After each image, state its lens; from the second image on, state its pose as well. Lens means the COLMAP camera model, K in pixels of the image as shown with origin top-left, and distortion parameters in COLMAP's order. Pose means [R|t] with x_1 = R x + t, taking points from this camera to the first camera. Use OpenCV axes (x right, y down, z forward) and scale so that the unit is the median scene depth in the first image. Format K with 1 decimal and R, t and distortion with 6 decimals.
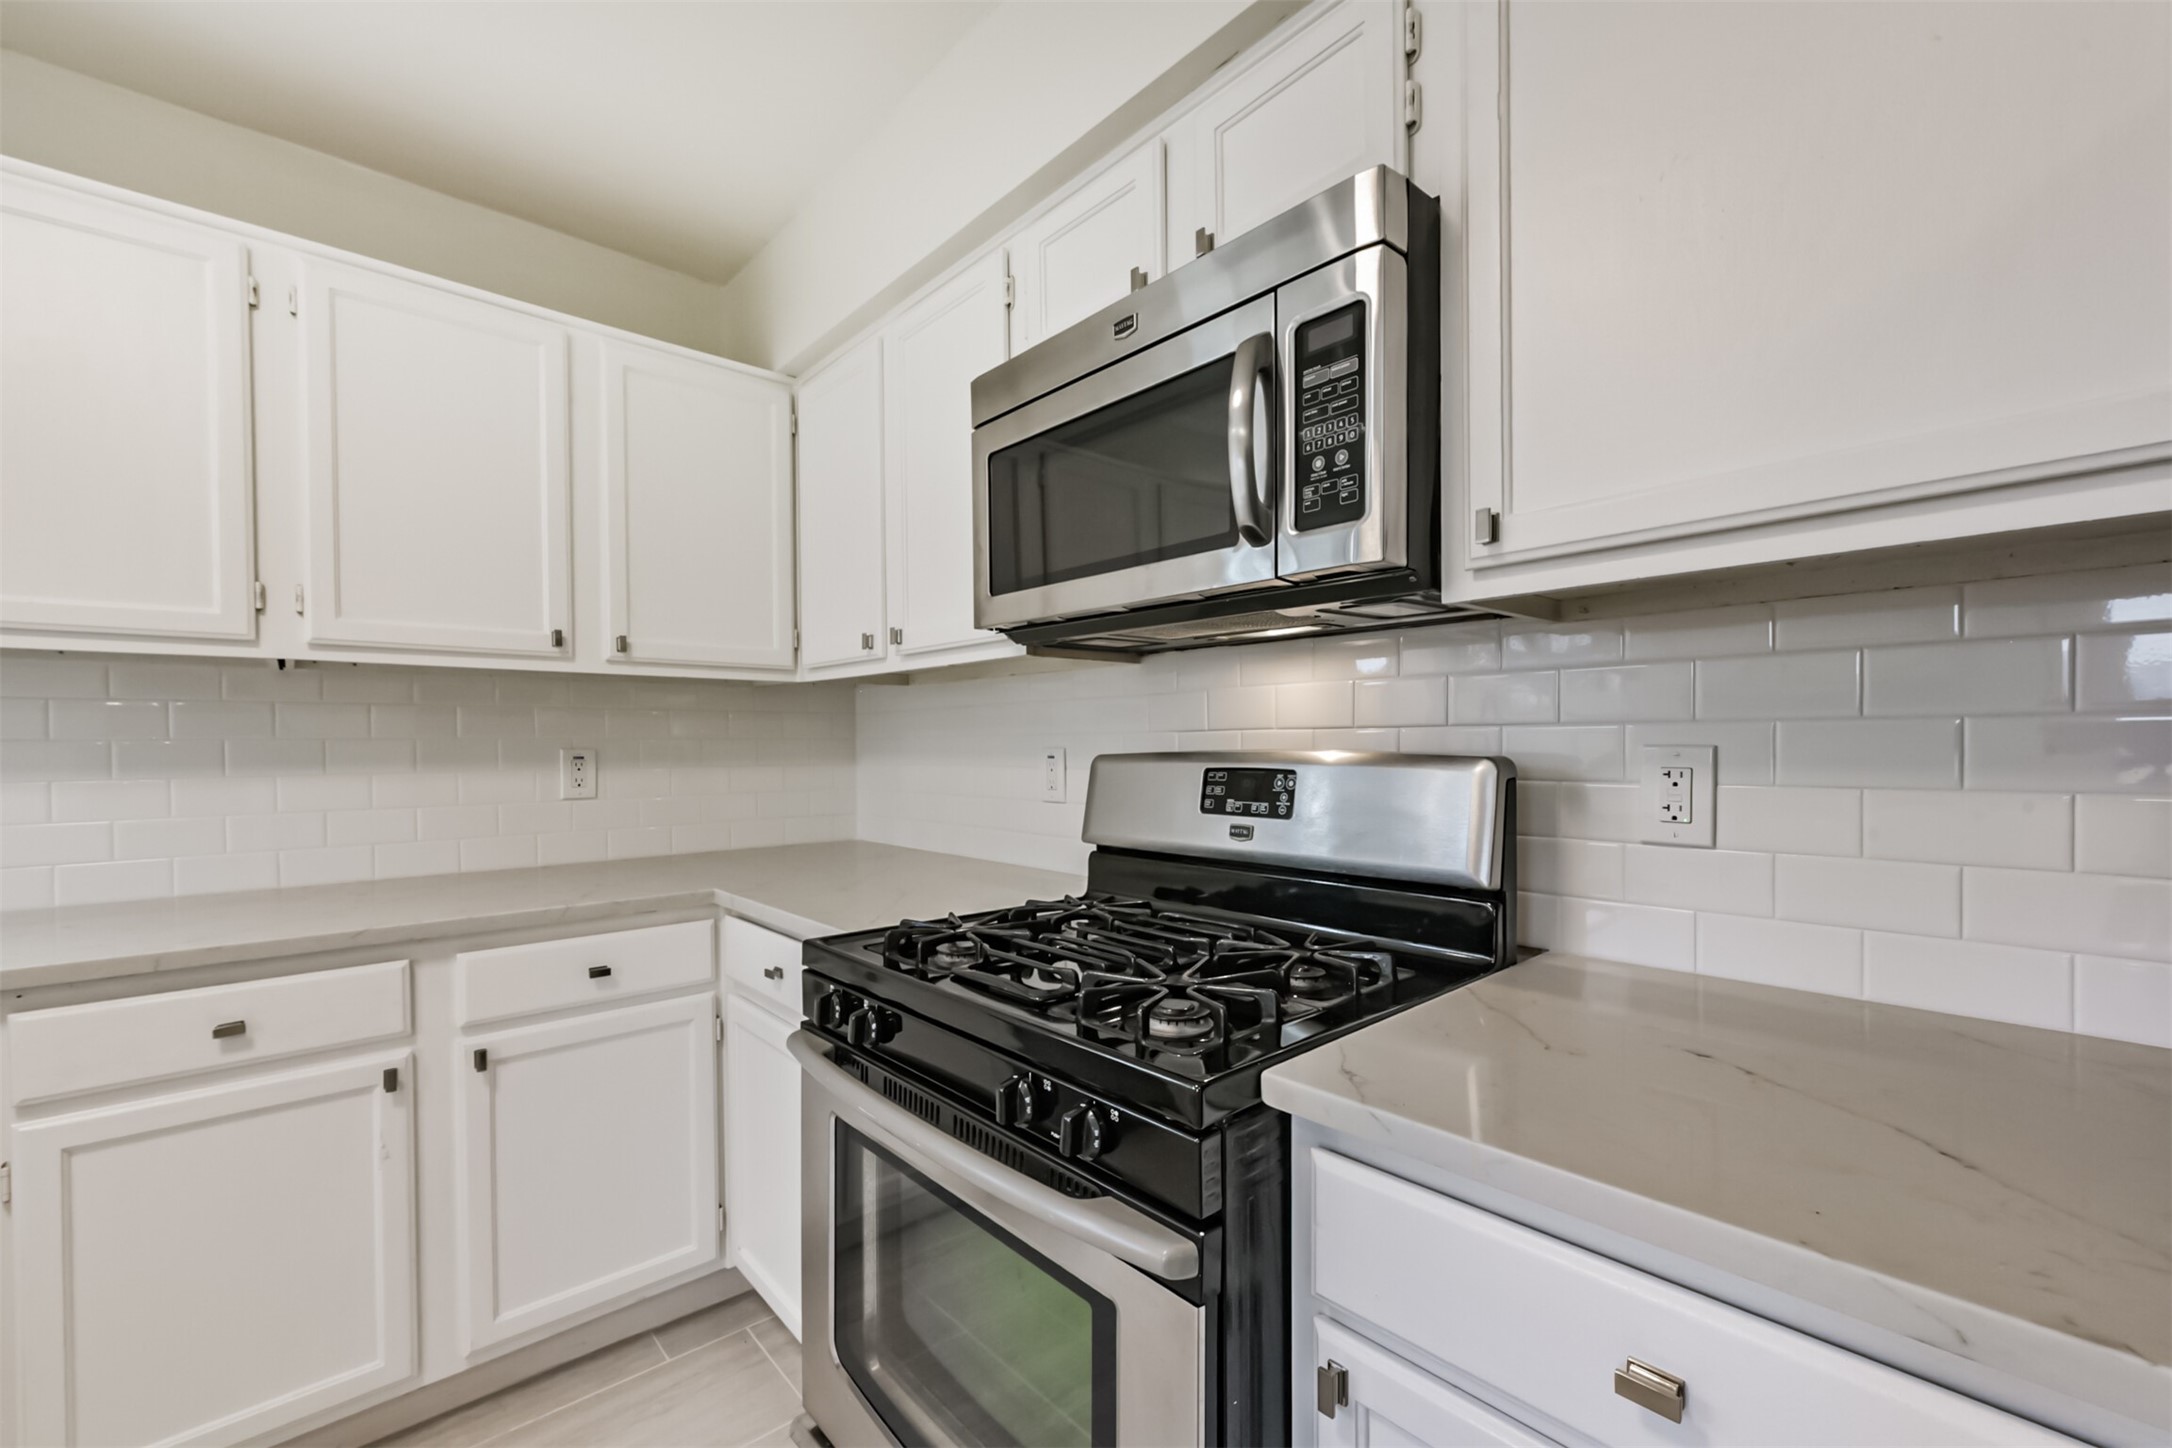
lens RADIAL K [[882.6, 0, 1081.4], [0, 882.6, 757.6], [0, 0, 1]] dist [0.001724, -0.000249]
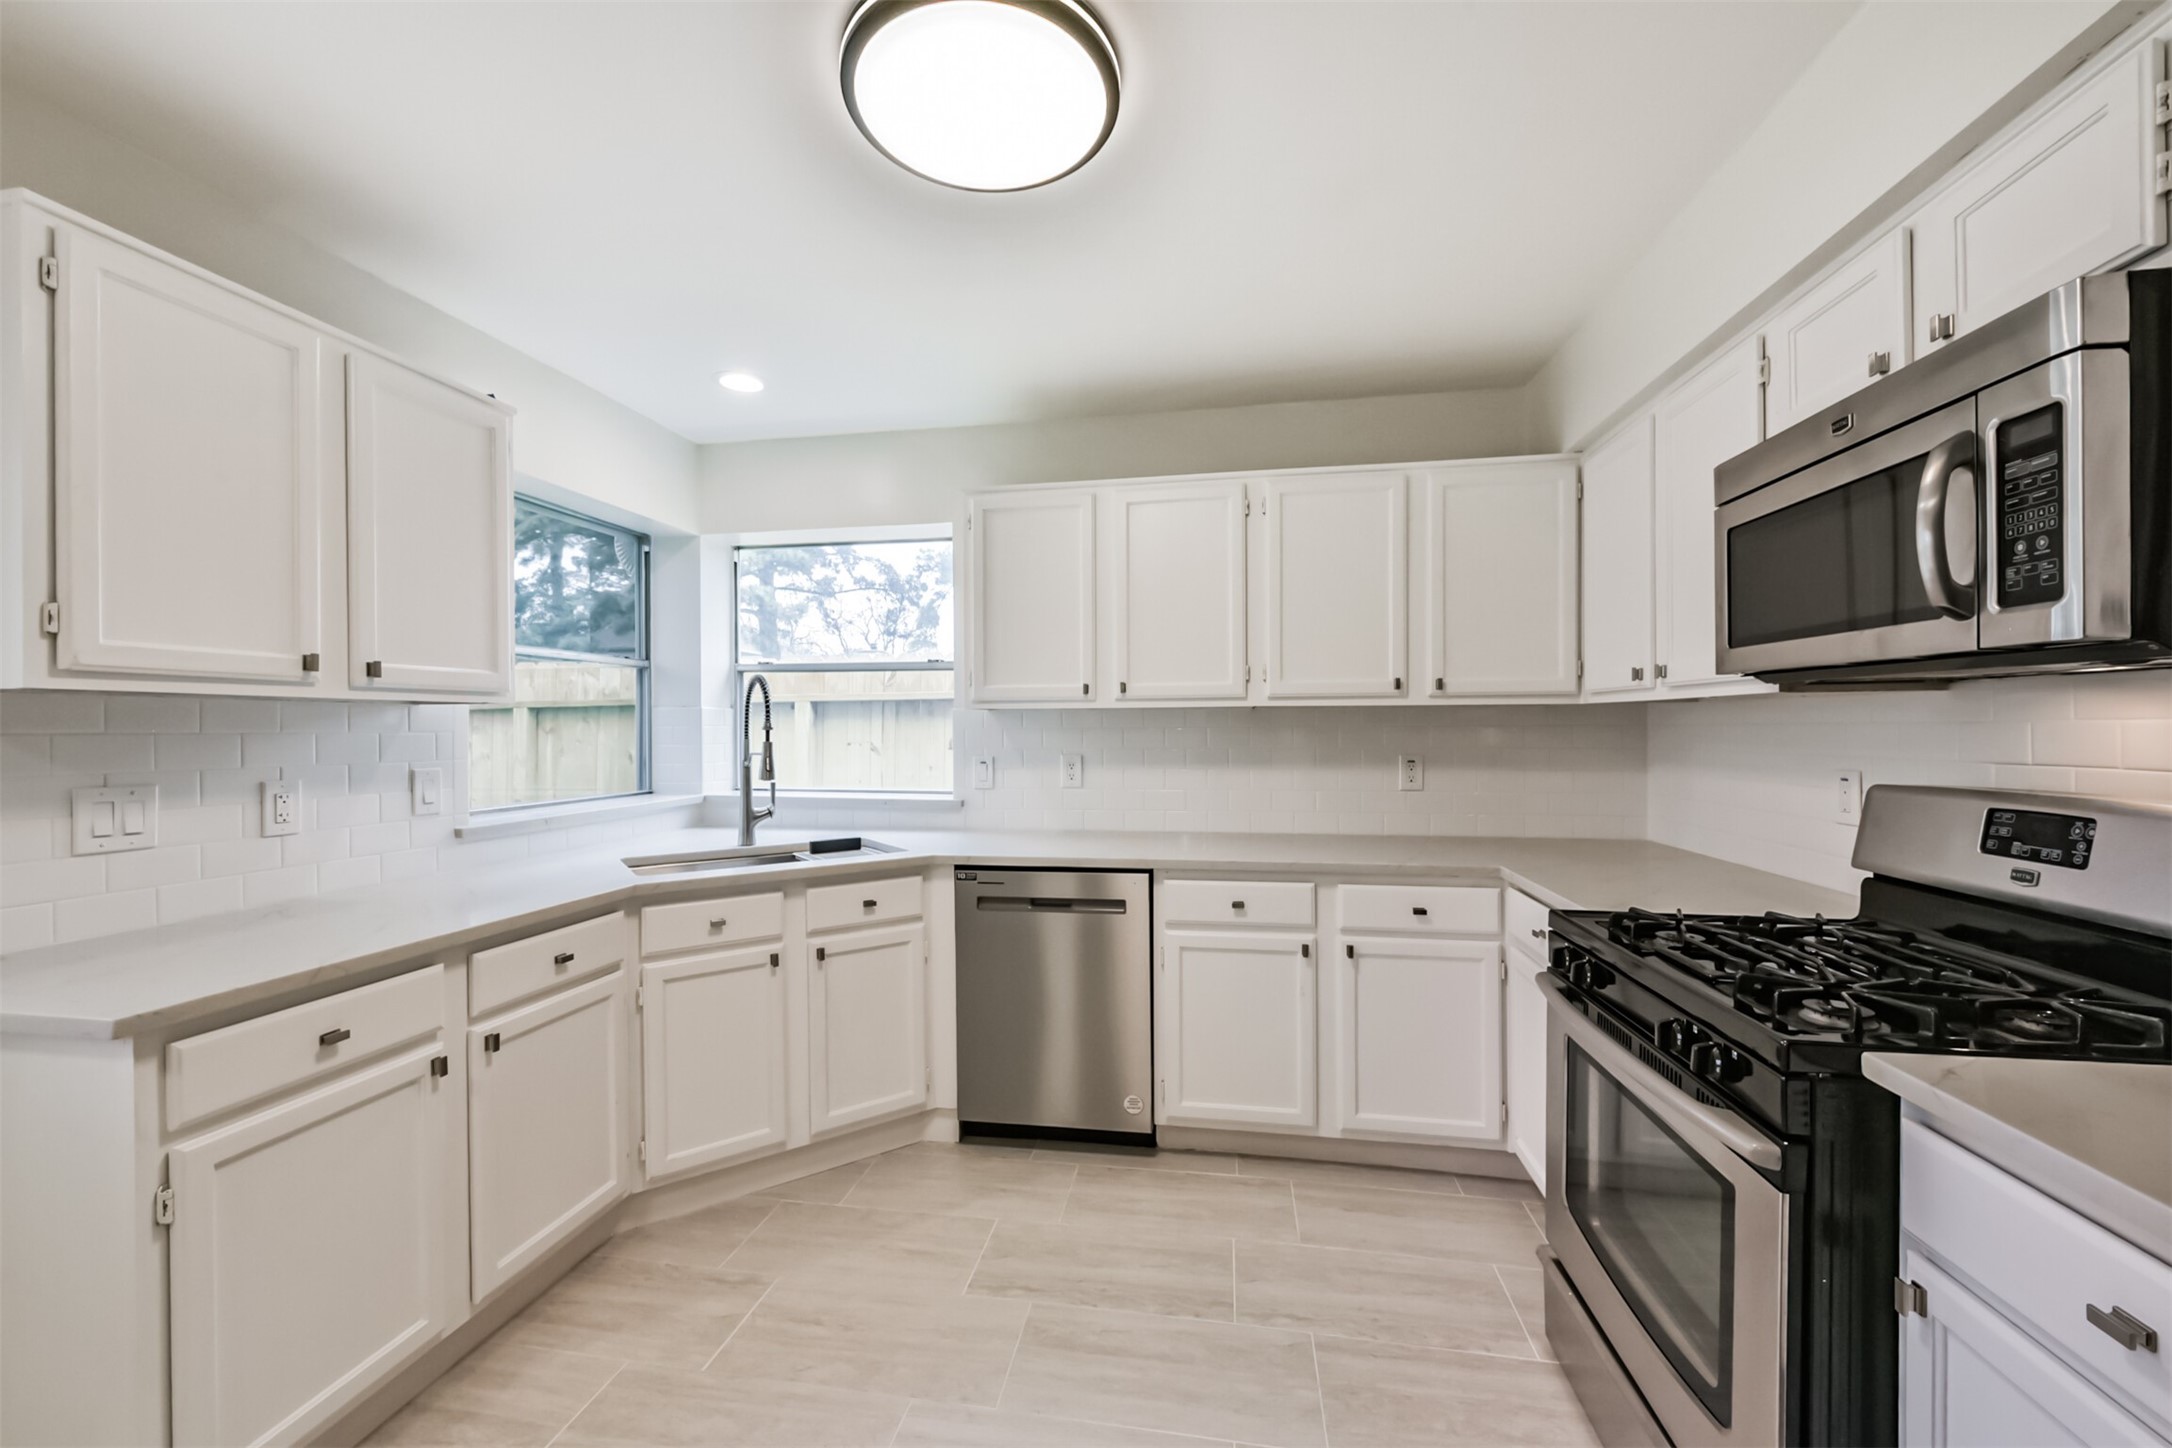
lens RADIAL K [[853.8, 0, 1077.0], [0, 853.8, 732.5], [0, 0, 1]] dist [0.000870, -0.000300]
pose [[0.617372, 0.007623, -0.786634, 0.277701], [-0.011356, 0.999935, 0.000778, -0.065445], [0.786589, 0.008453, 0.617419, -0.421169]]
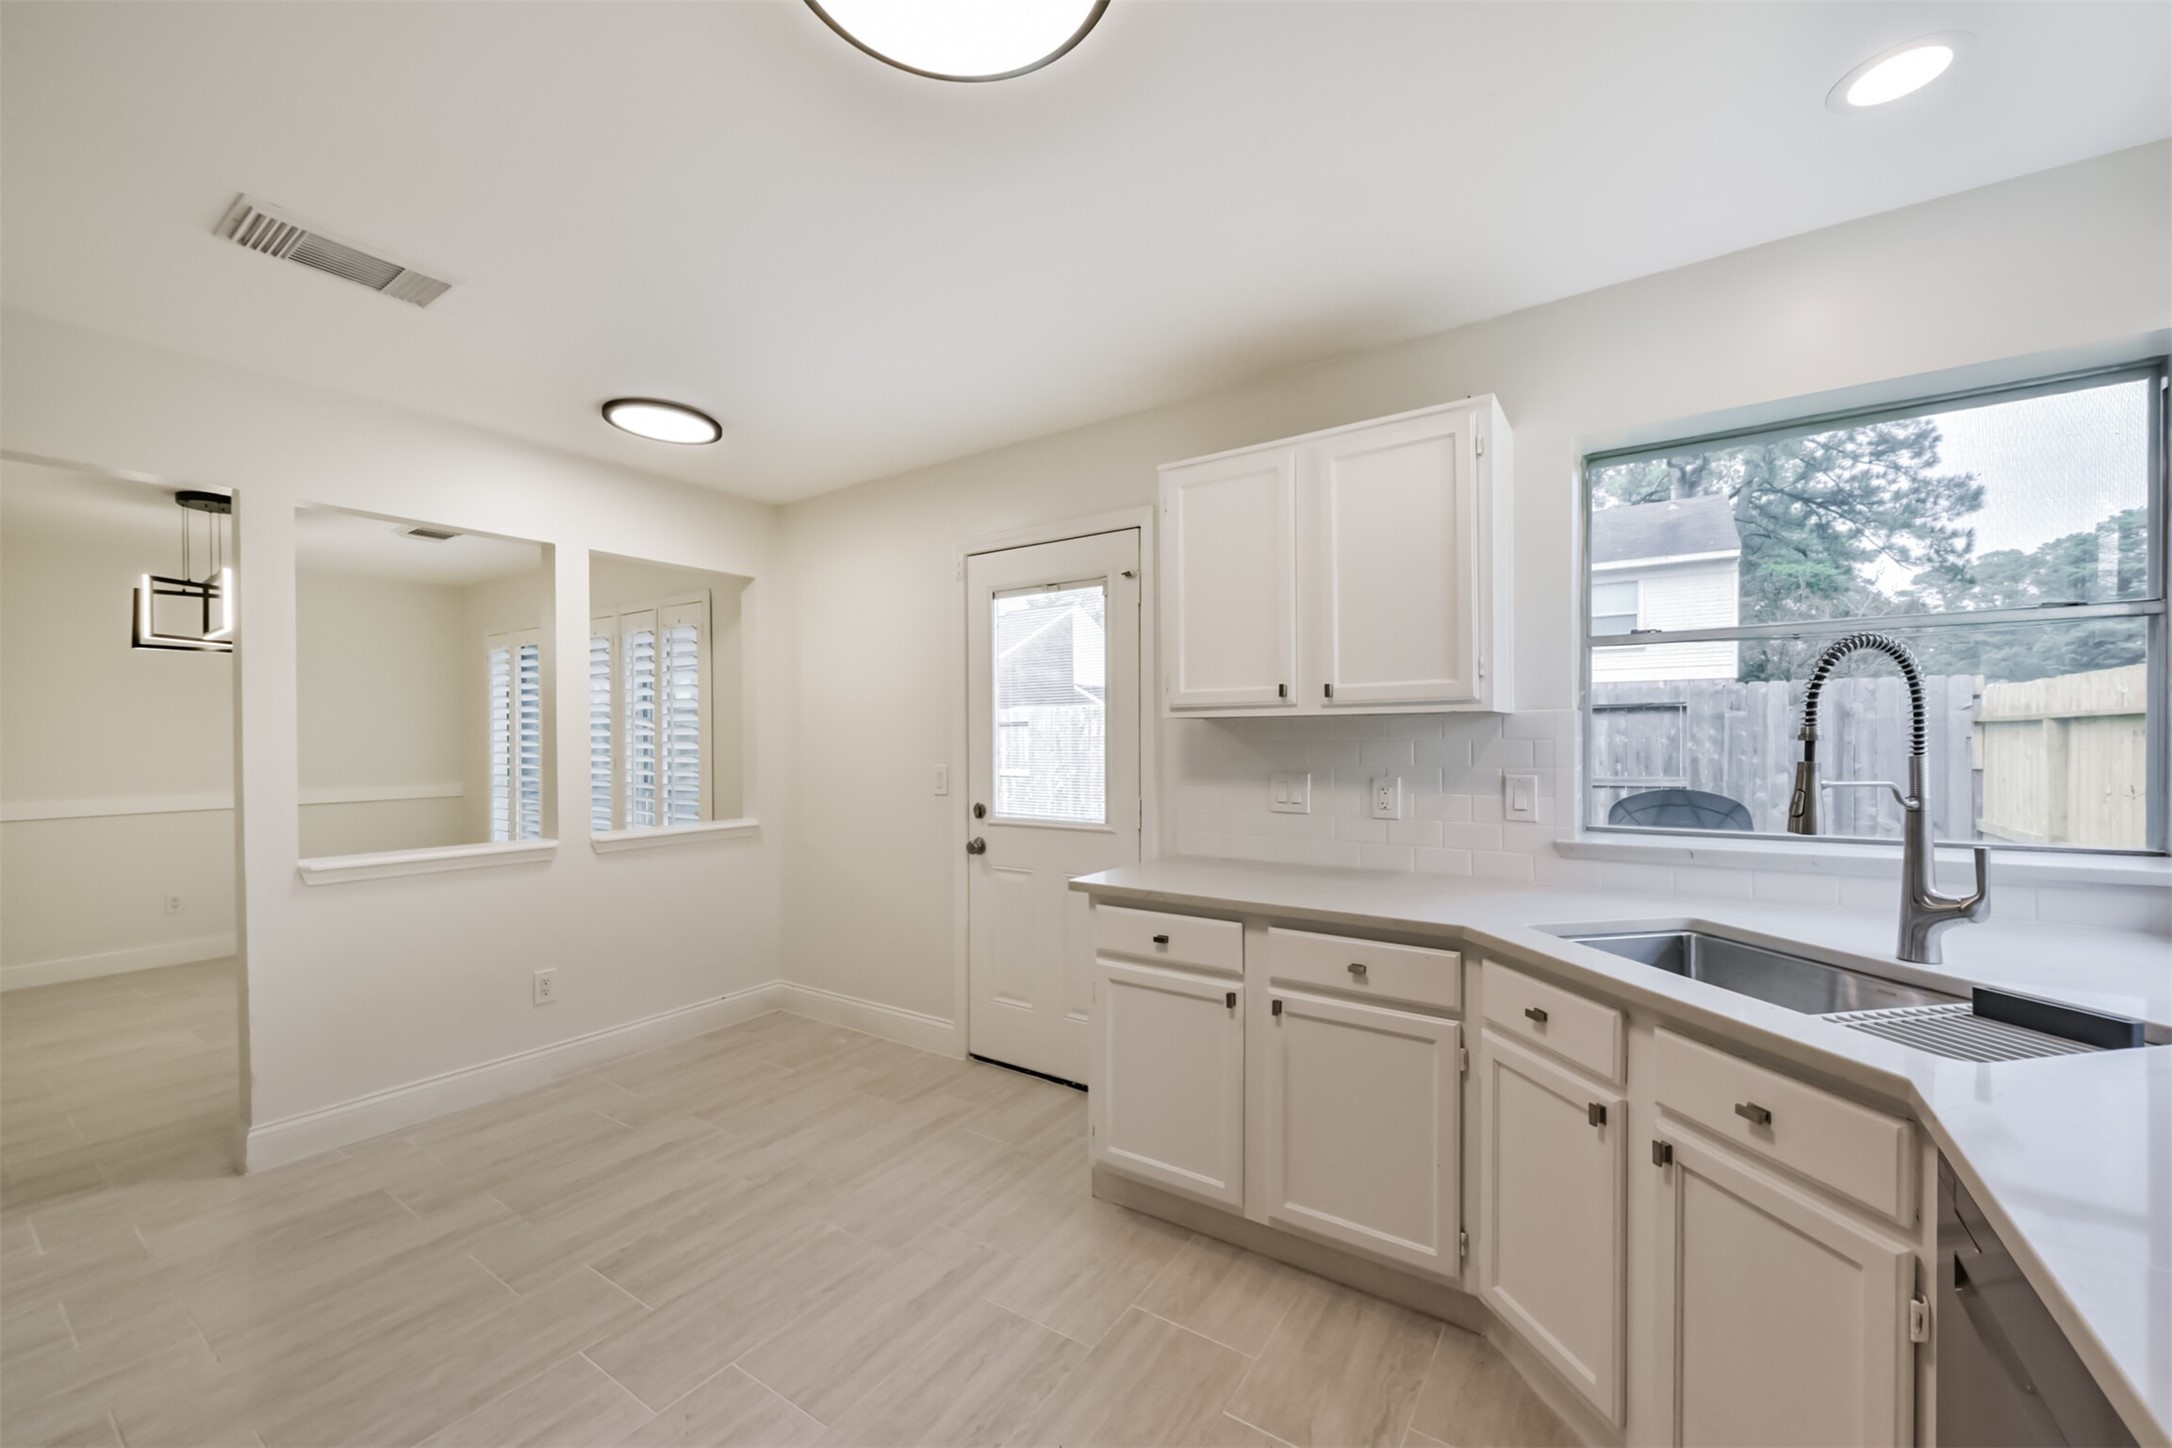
lens RADIAL K [[838.3, 0, 1080.4], [0, 838.3, 735.3], [0, 0, 1]] dist [0.000232, -0.000066]
pose [[-0.970589, 0.014195, -0.240324, -0.590436], [0.011078, 0.999836, 0.014318, -0.092292], [0.240488, 0.011235, -0.970587, 1.032066]]
